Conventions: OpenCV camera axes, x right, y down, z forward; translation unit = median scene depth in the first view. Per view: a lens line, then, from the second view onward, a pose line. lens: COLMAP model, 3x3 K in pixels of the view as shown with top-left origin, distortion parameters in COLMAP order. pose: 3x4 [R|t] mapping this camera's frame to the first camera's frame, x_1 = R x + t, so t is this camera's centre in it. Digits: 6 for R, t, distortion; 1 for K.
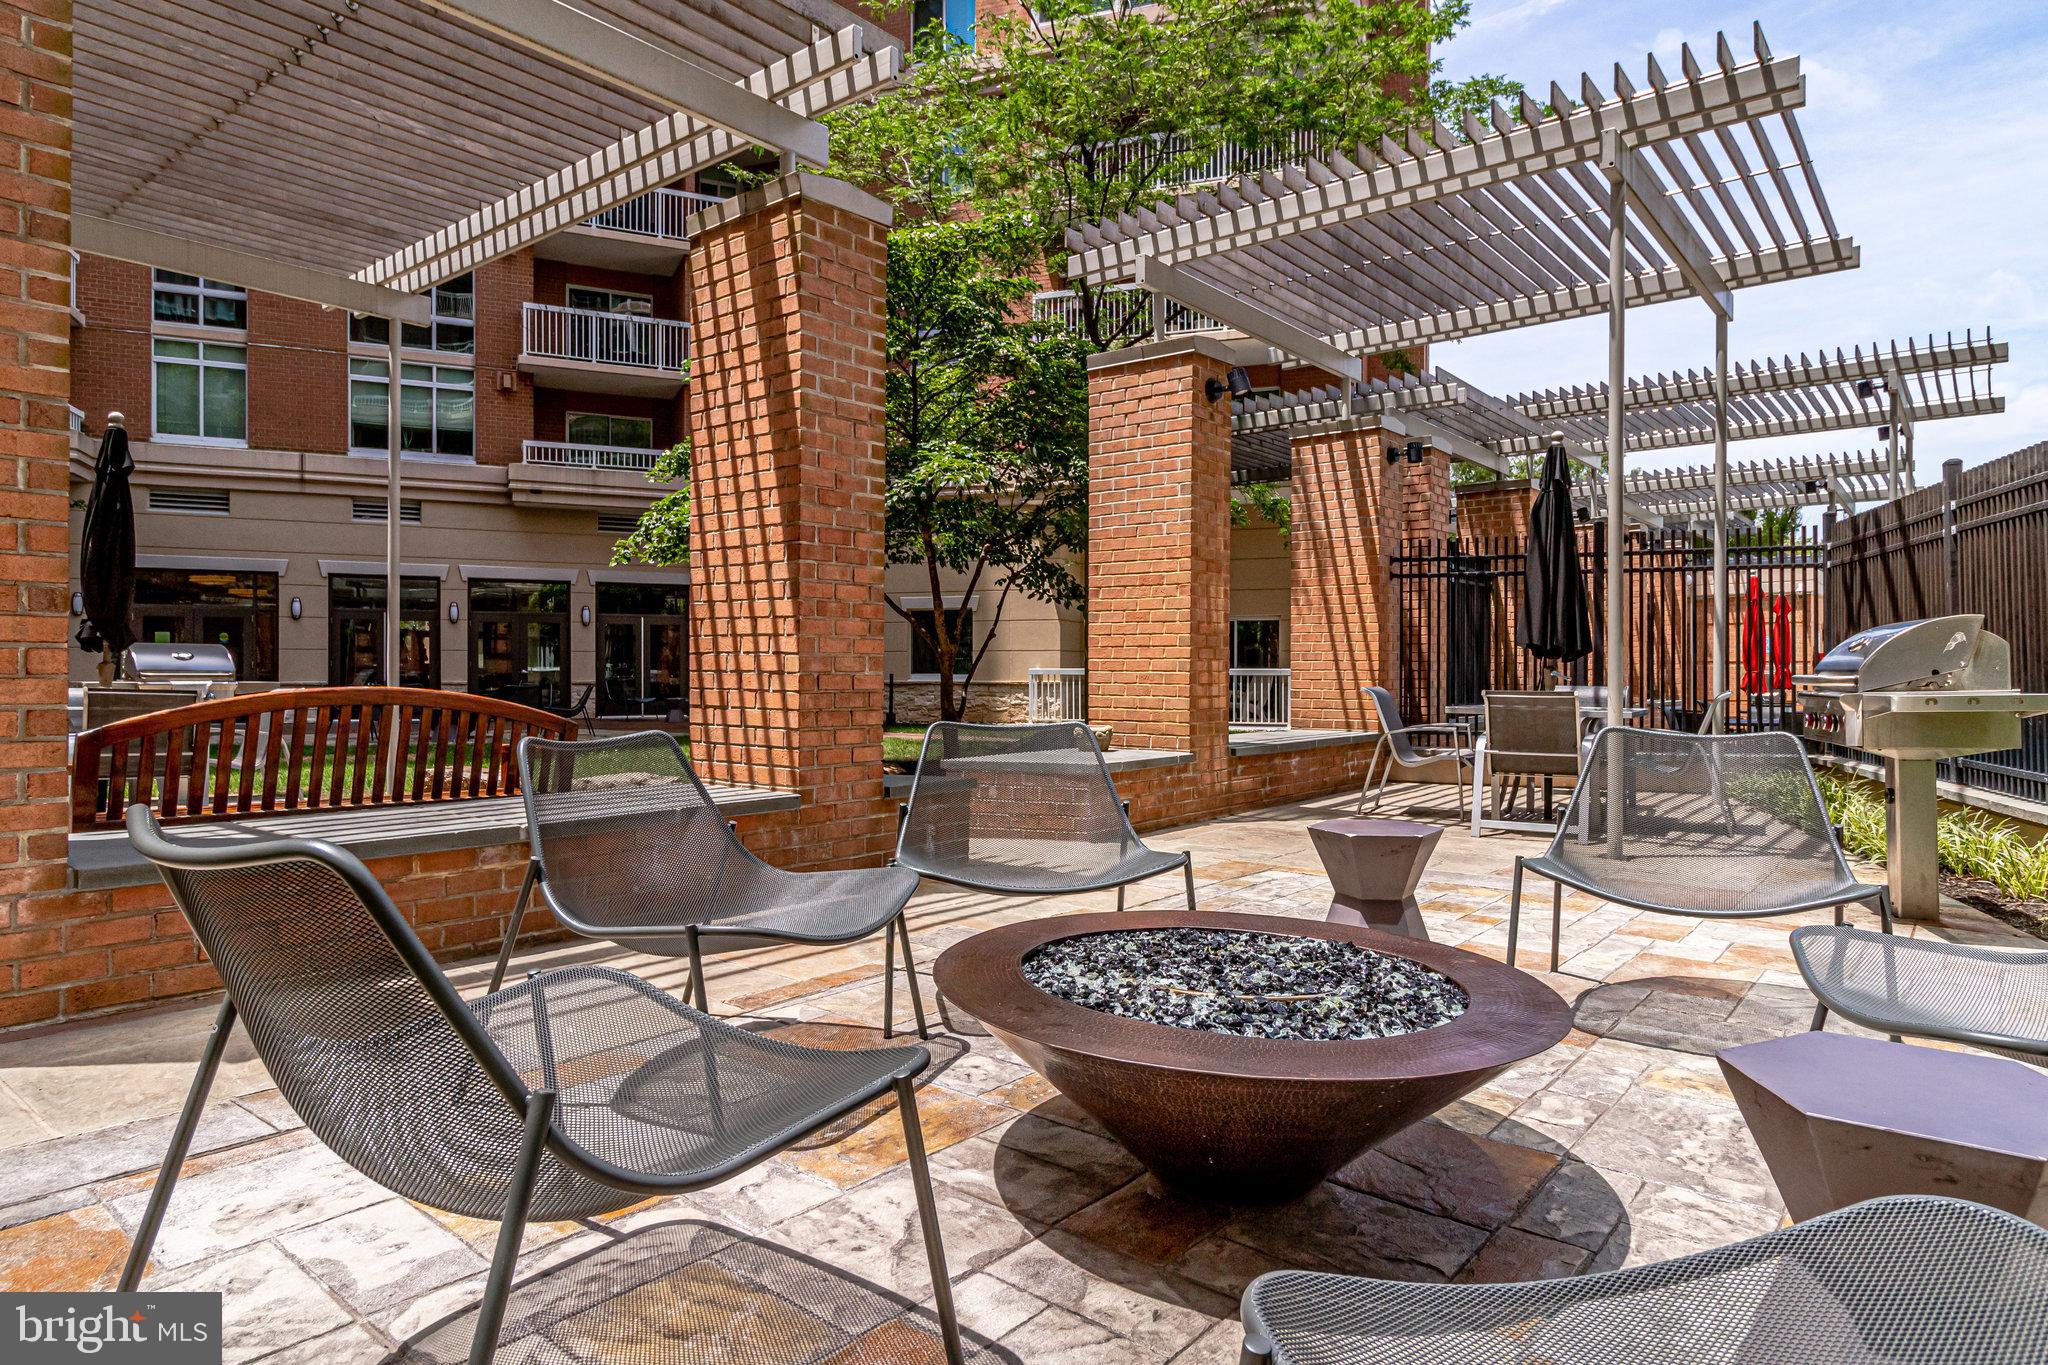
lens RADIAL K [[1188.9, 0, 1024.0], [0, 1188.9, 682.5], [0, 0, 1]] dist [0.000954, 0.000057]
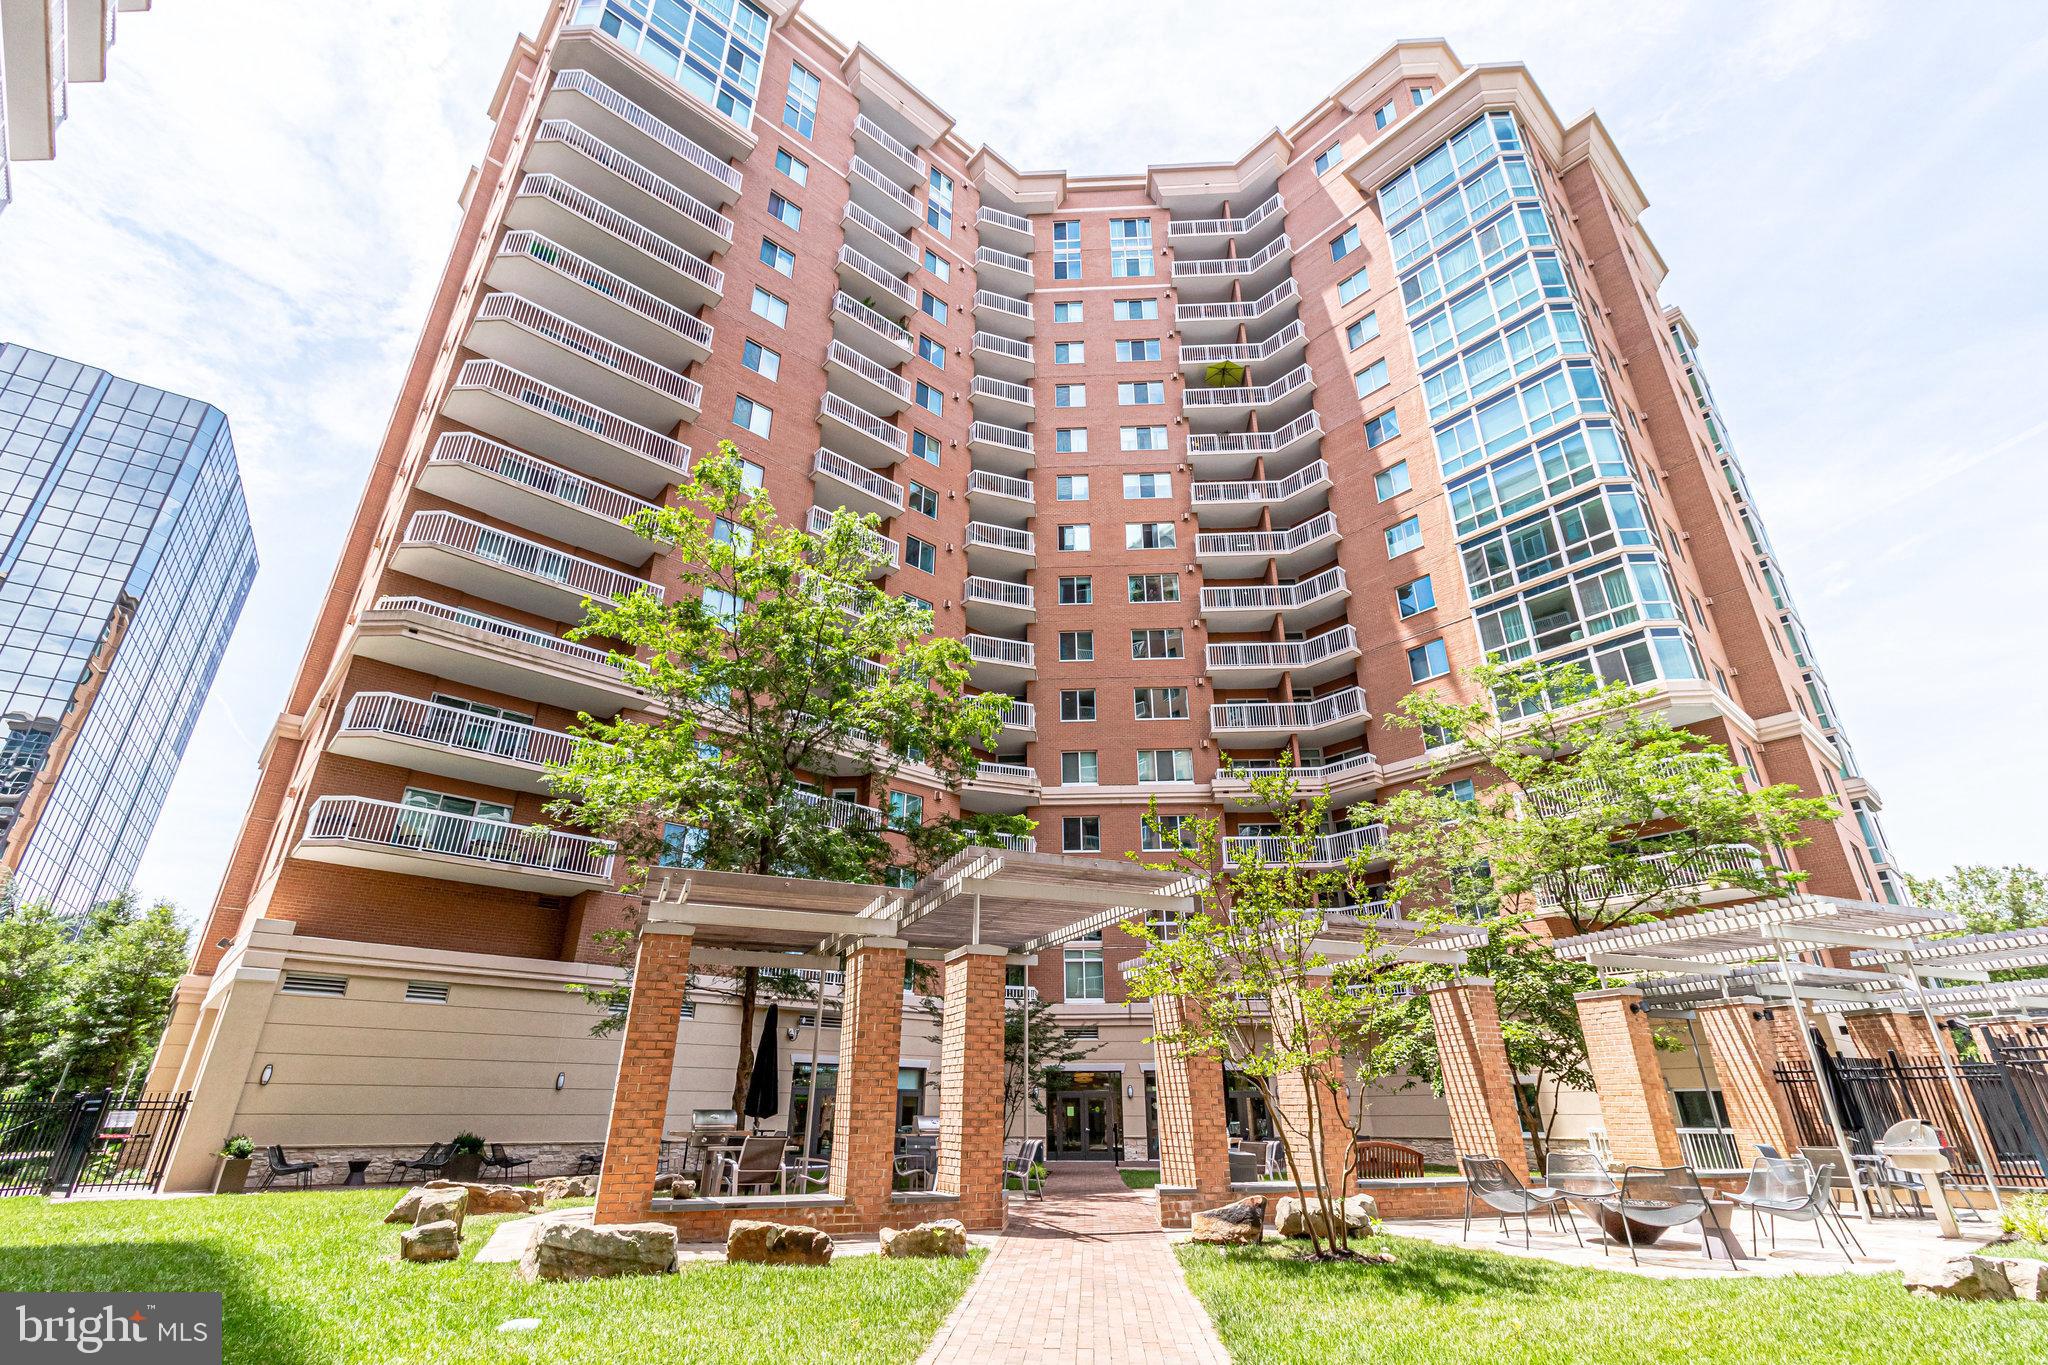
lens RADIAL K [[950.1, 0, 1032.0], [0, 950.1, 678.1], [0, 0, 1]] dist [0.003769, 0.000153]
pose [[0.882578, -0.201408, -0.424842, 0.034518], [-0.002217, 0.901807, -0.432133, -0.008767], [0.470161, 0.382334, 0.795468, -1.434066]]
